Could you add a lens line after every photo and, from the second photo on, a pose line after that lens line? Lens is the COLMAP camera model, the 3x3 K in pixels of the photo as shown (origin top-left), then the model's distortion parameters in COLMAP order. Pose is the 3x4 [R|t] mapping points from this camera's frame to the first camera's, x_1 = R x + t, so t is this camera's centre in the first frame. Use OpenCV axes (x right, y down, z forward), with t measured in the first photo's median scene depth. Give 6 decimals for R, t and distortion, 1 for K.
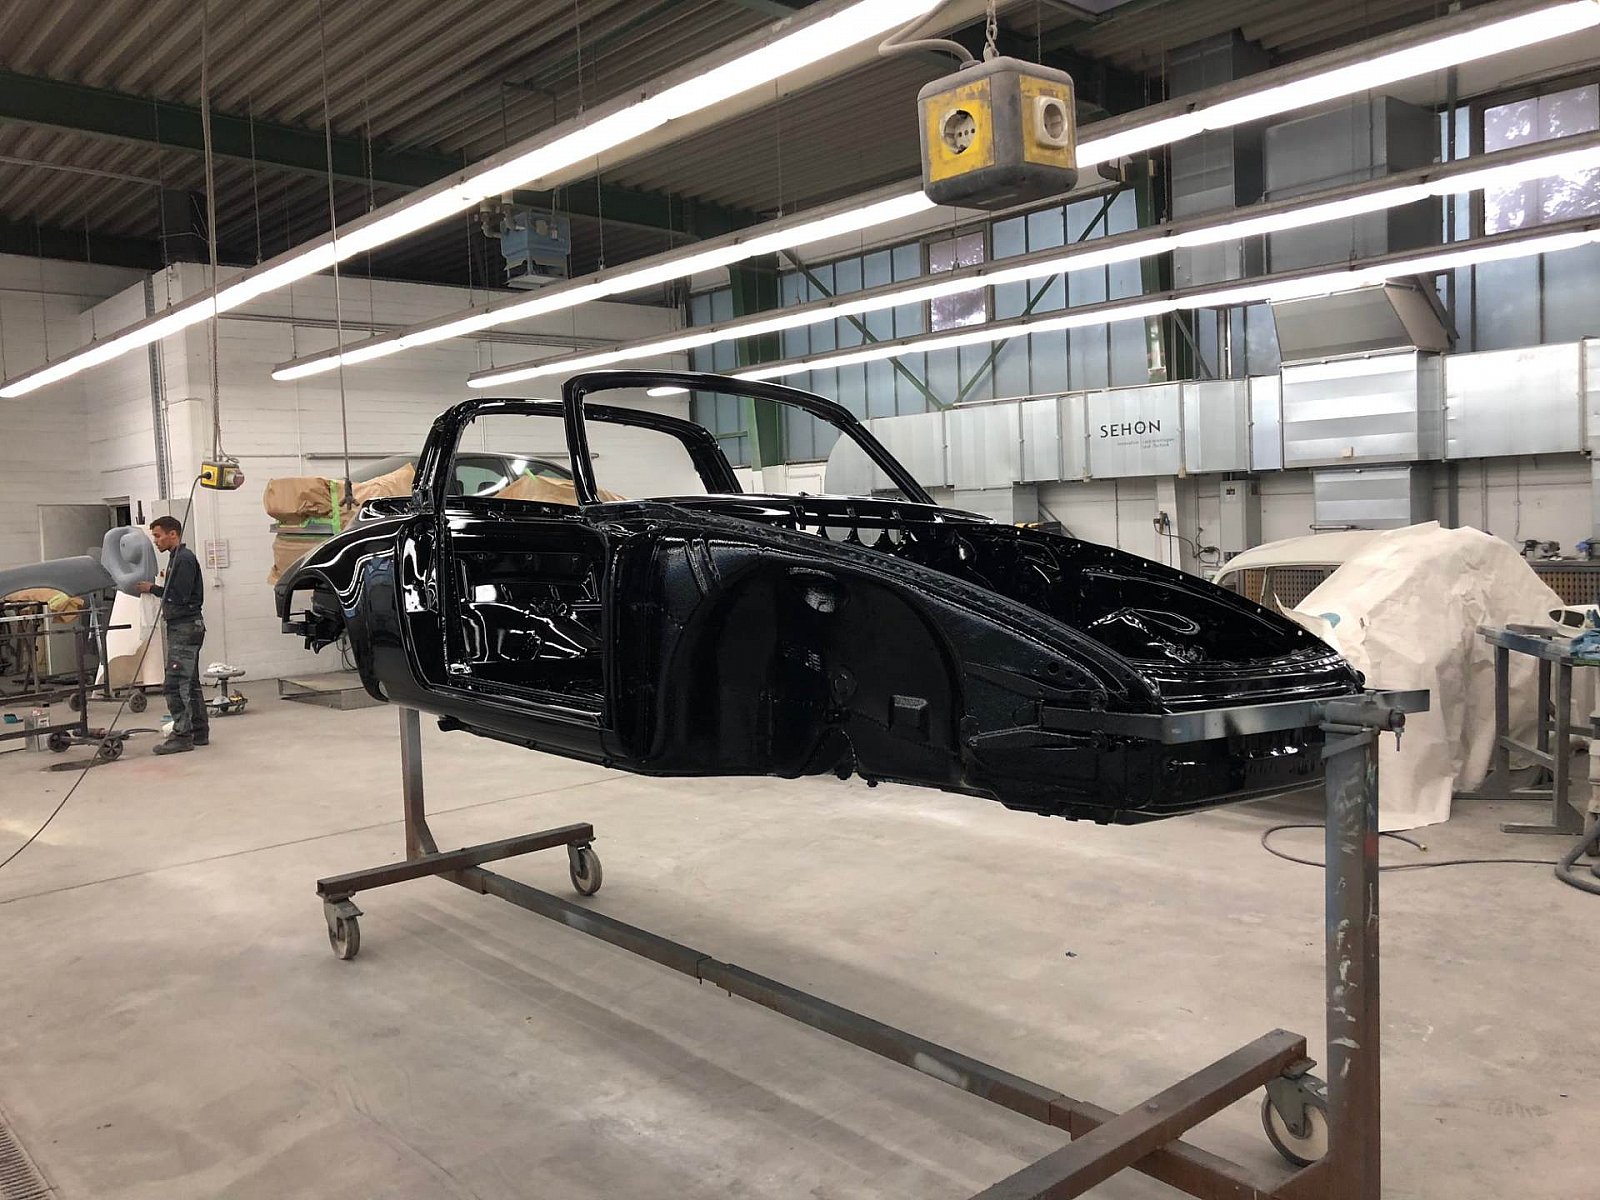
lens RADIAL K [[1316.0, 0, 775.8], [0, 1316.0, 571.6], [0, 0, 1]] dist [0.039104, -0.037788]
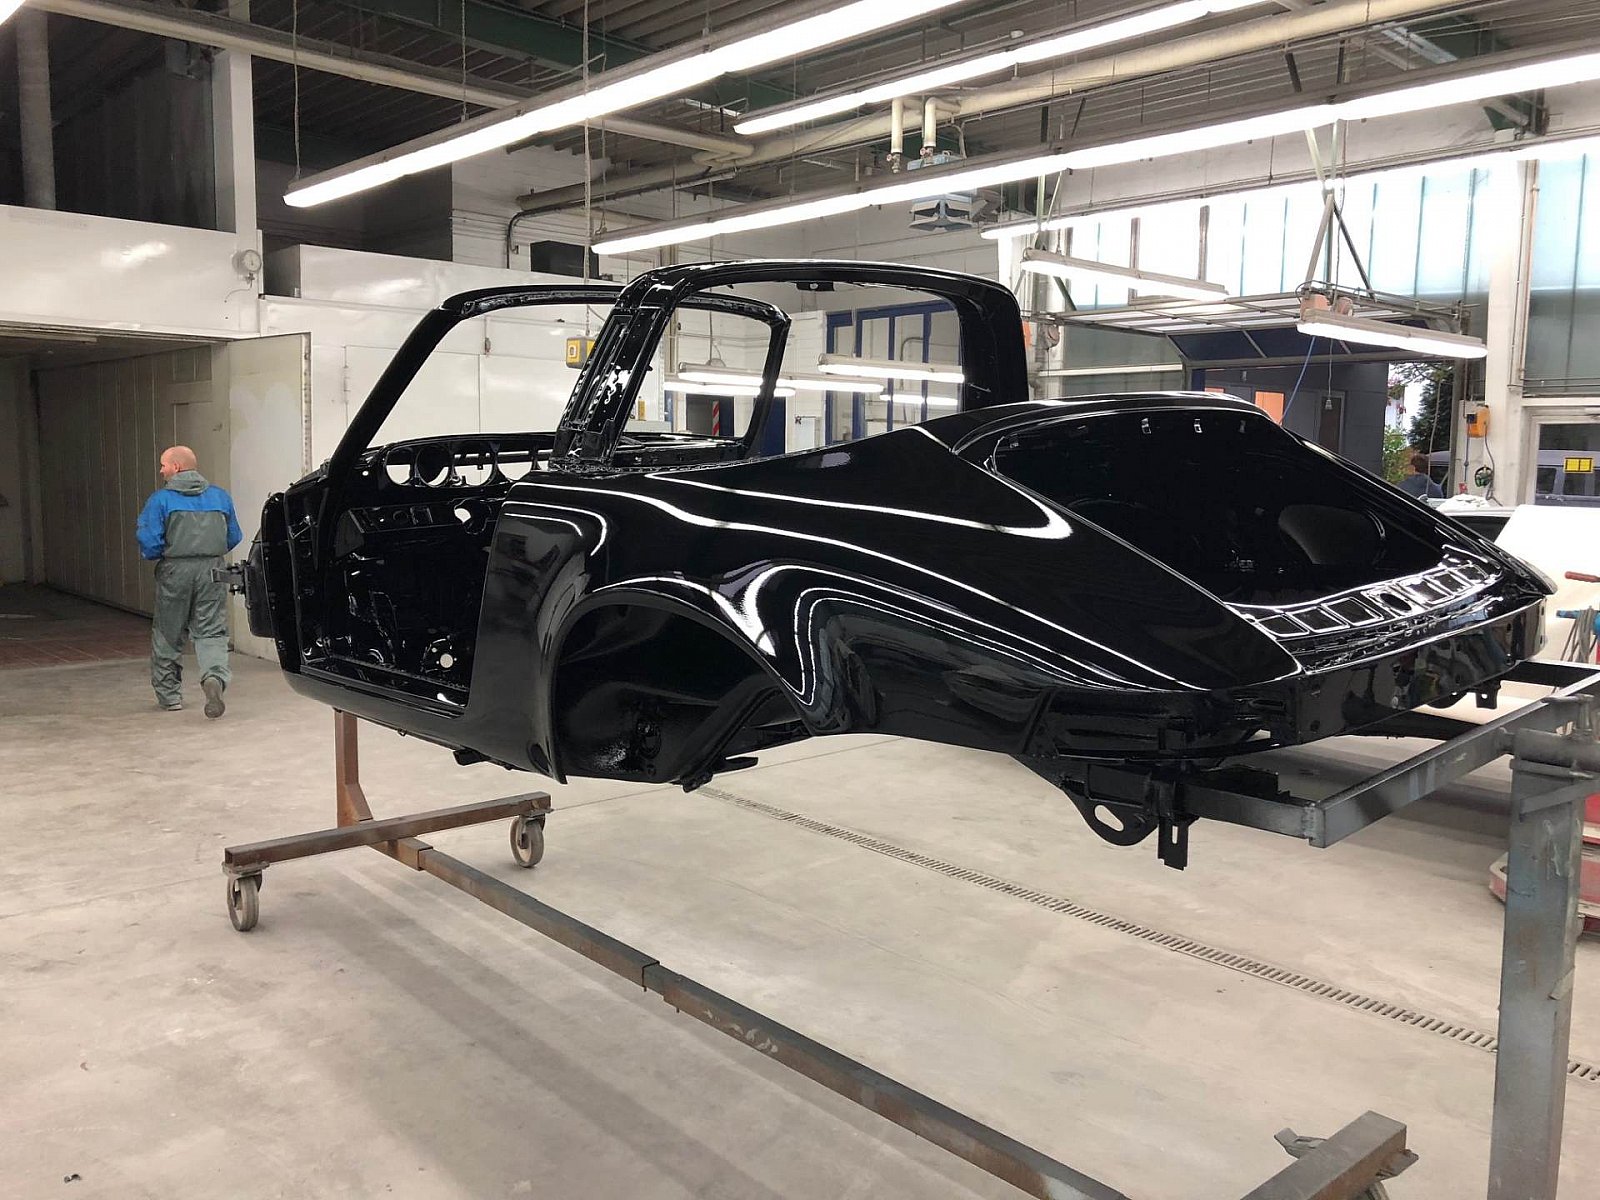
lens RADIAL K [[1316.0, 0, 802.8], [0, 1316.0, 588.7], [0, 0, 1]] dist [0.039104, -0.037788]
pose [[-0.999072, 0.026985, -0.033561, -0.110592], [0.021875, 0.989298, 0.144261, -0.067579], [0.037095, 0.143393, -0.988970, 1.735216]]
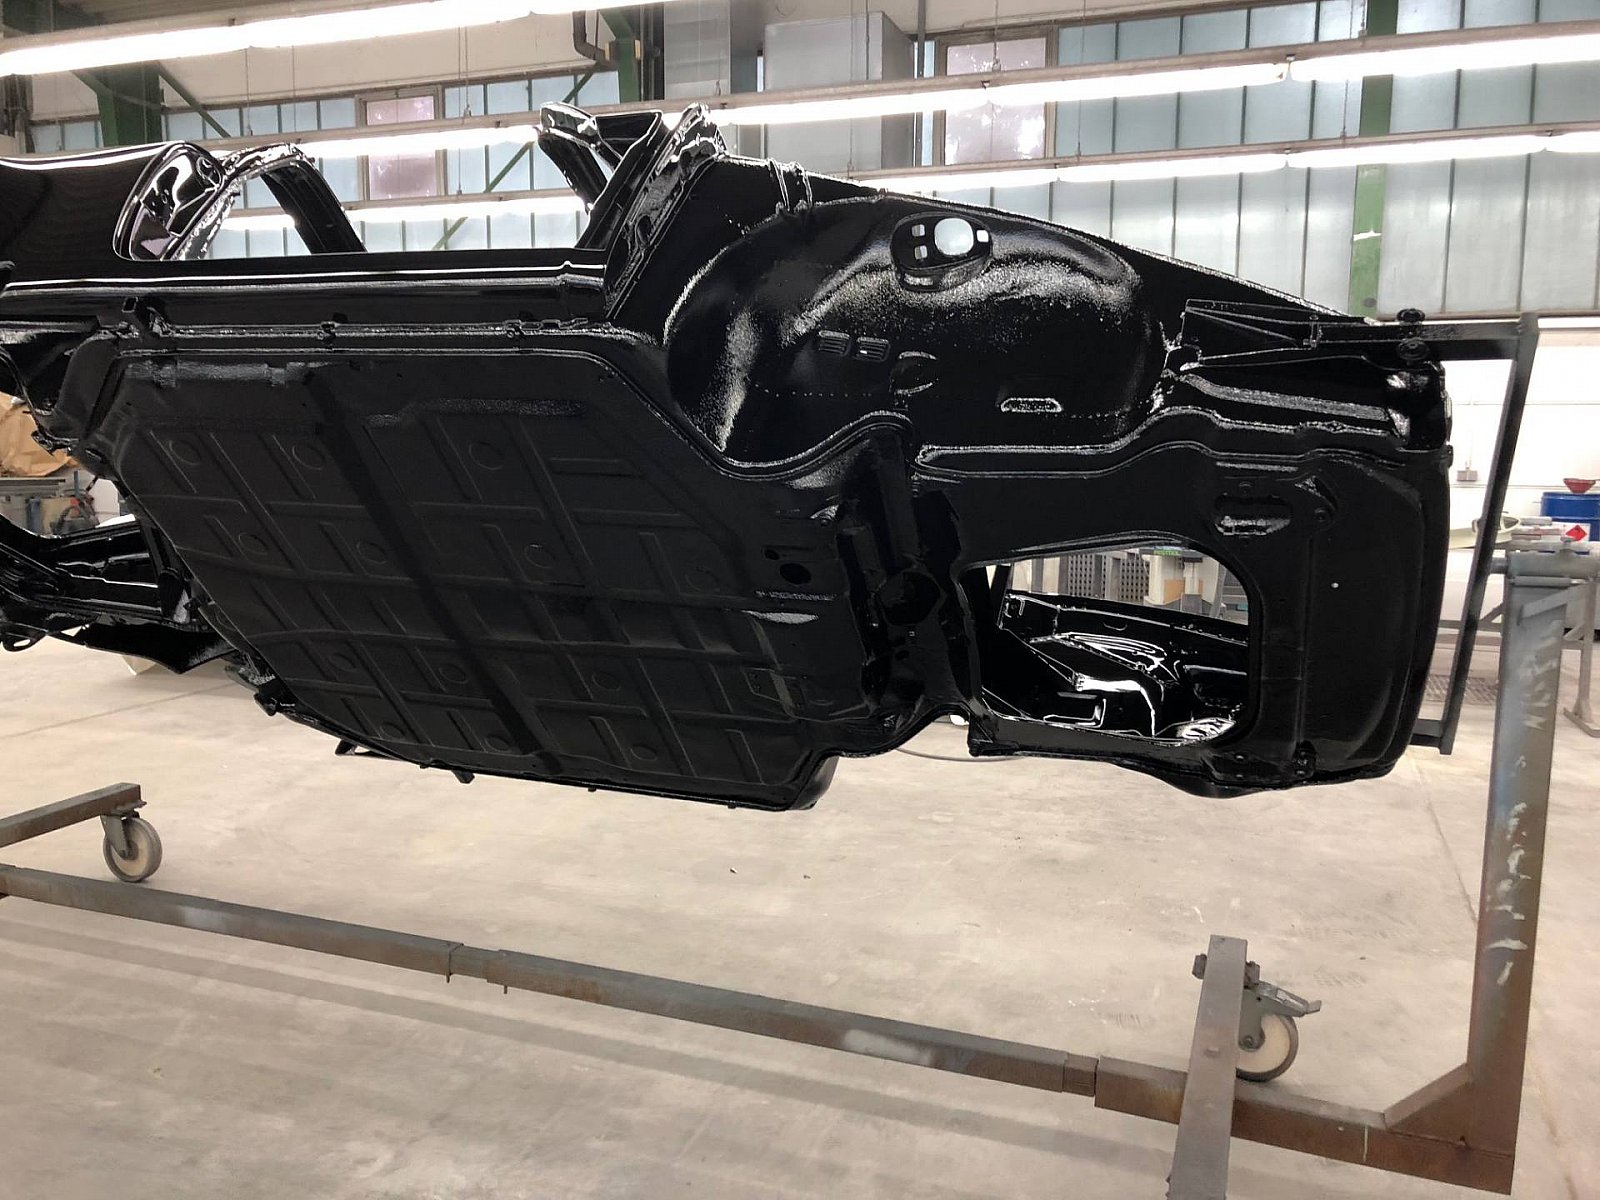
lens RADIAL K [[1316.0, 0, 778.1], [0, 1316.0, 582.8], [0, 0, 1]] dist [0.039104, -0.037788]
pose [[0.880820, -0.012909, 0.473275, -0.226449], [-0.018268, 0.997957, 0.061220, 0.043027], [-0.473099, -0.062570, 0.878785, 0.273128]]
